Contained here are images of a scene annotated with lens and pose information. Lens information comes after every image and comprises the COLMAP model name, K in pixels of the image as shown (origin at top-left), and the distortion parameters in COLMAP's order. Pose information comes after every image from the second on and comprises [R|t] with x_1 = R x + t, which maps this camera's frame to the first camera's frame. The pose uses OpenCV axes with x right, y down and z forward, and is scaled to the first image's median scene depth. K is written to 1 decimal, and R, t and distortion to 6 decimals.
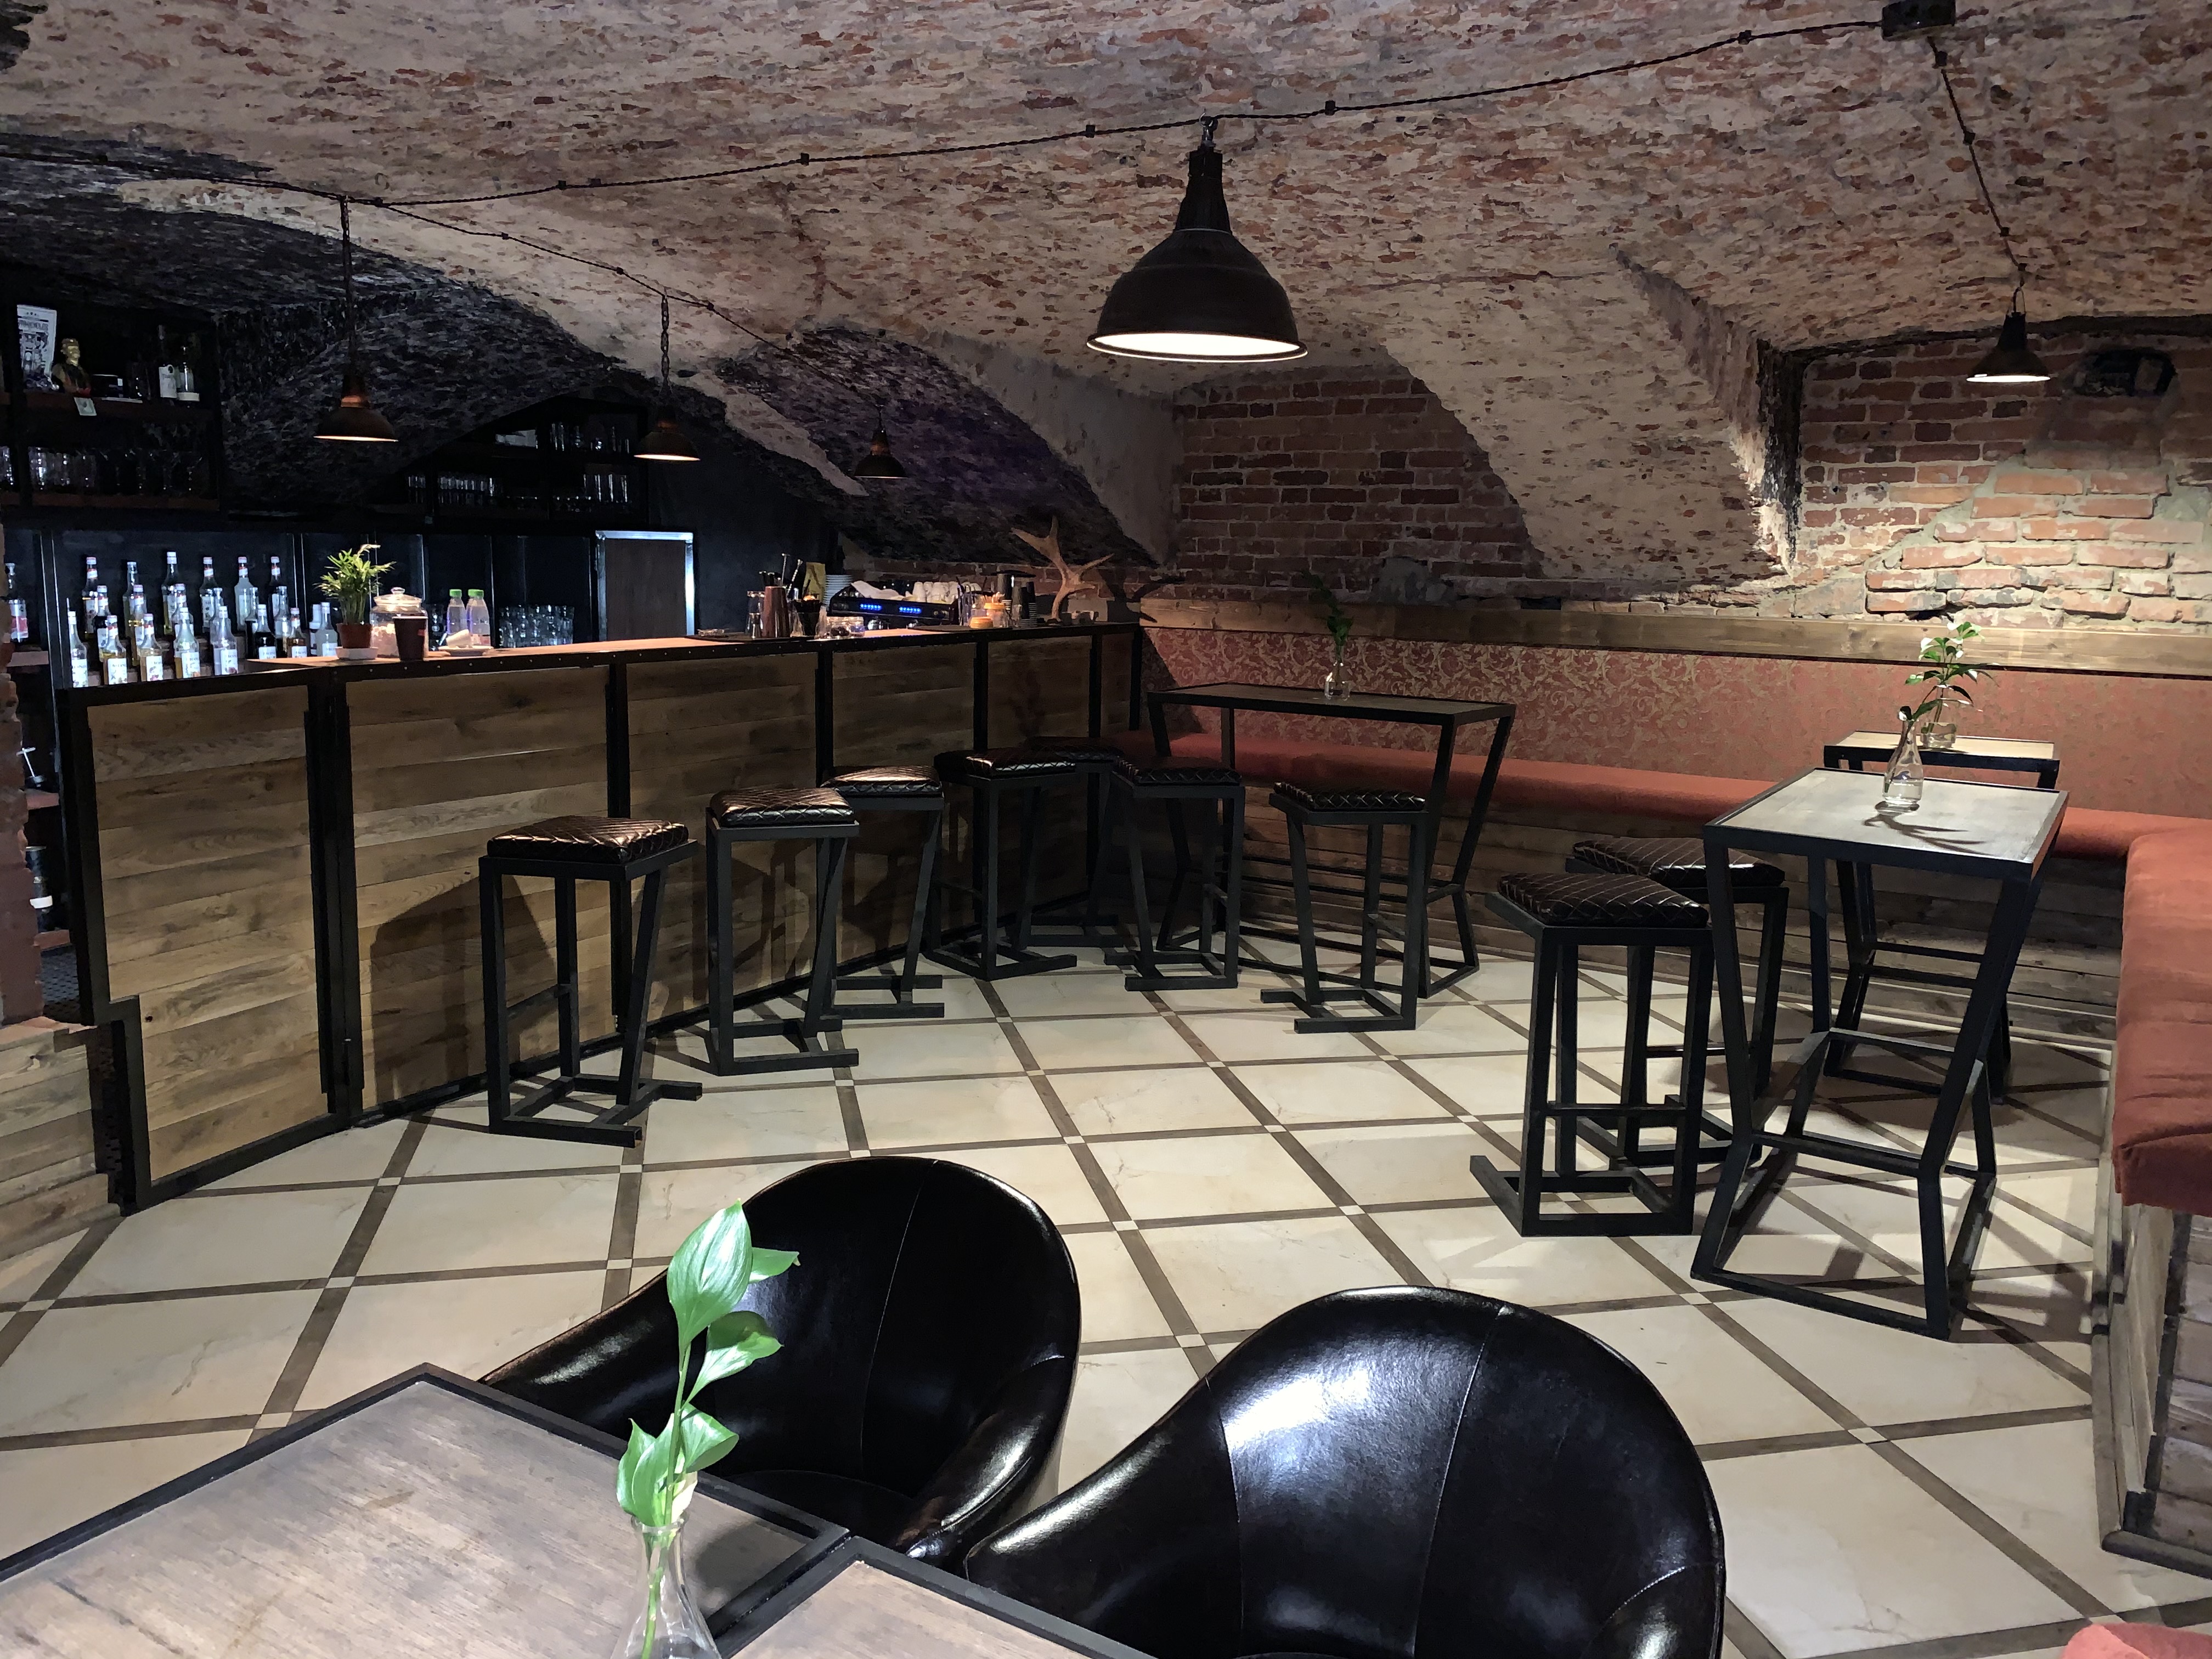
lens RADIAL K [[1692.7, 0, 1100.9], [0, 1692.7, 832.8], [0, 0, 1]] dist [-0.024785, -0.036108]
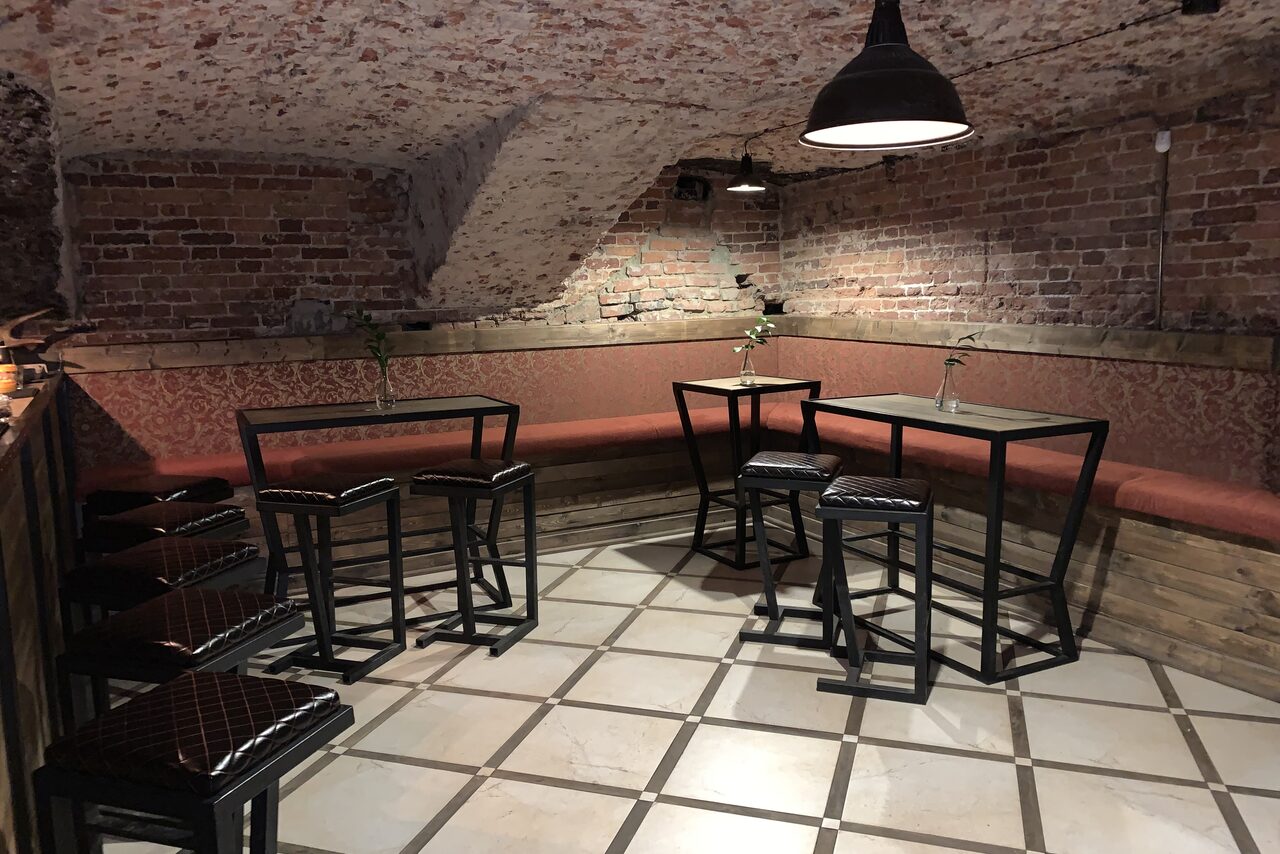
lens RADIAL K [[949.2, 0, 644.3], [0, 949.2, 422.8], [0, 0, 1]] dist [-0.006268, -0.018892]
pose [[0.493369, -0.149904, 0.856806, -0.377772], [0.172005, 0.982400, 0.072833, -0.084410], [-0.852644, 0.111441, 0.510470, 0.446673]]
